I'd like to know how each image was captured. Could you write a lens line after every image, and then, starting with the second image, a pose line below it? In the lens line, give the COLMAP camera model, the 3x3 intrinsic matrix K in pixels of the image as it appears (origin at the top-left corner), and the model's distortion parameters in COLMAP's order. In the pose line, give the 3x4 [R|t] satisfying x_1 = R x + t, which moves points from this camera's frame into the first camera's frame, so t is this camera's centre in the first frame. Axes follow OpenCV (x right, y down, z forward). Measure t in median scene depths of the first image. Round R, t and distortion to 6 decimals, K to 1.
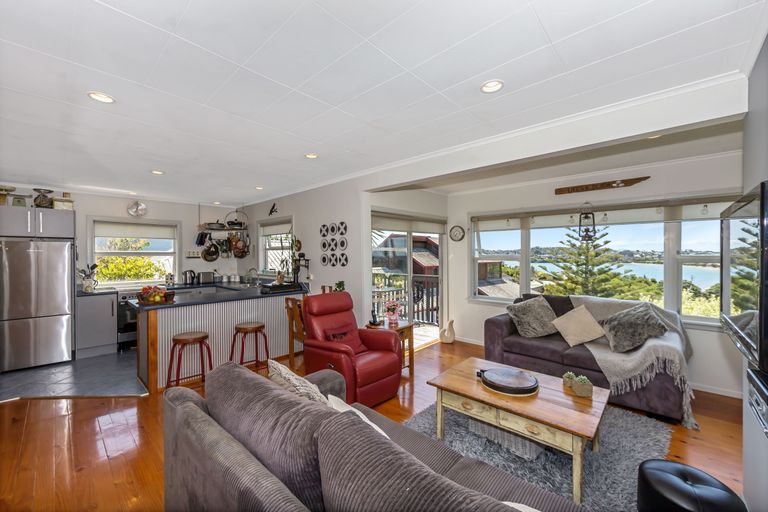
lens RADIAL K [[306.0, 0, 384.0], [0, 306.0, 256.0], [0, 0, 1]] dist [-0.000601, -0.000046]
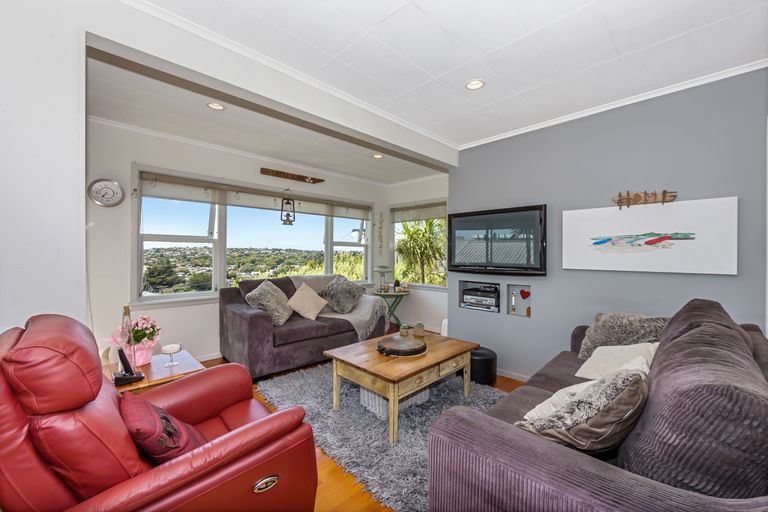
lens RADIAL K [[306.0, 0, 384.0], [0, 306.0, 256.0], [0, 0, 1]] dist [-0.000601, -0.000046]
pose [[0.036901, -0.009946, 0.999269, -0.409430], [0.001421, 0.999950, 0.009900, 0.050033], [-0.999318, 0.001055, 0.036913, 0.633720]]
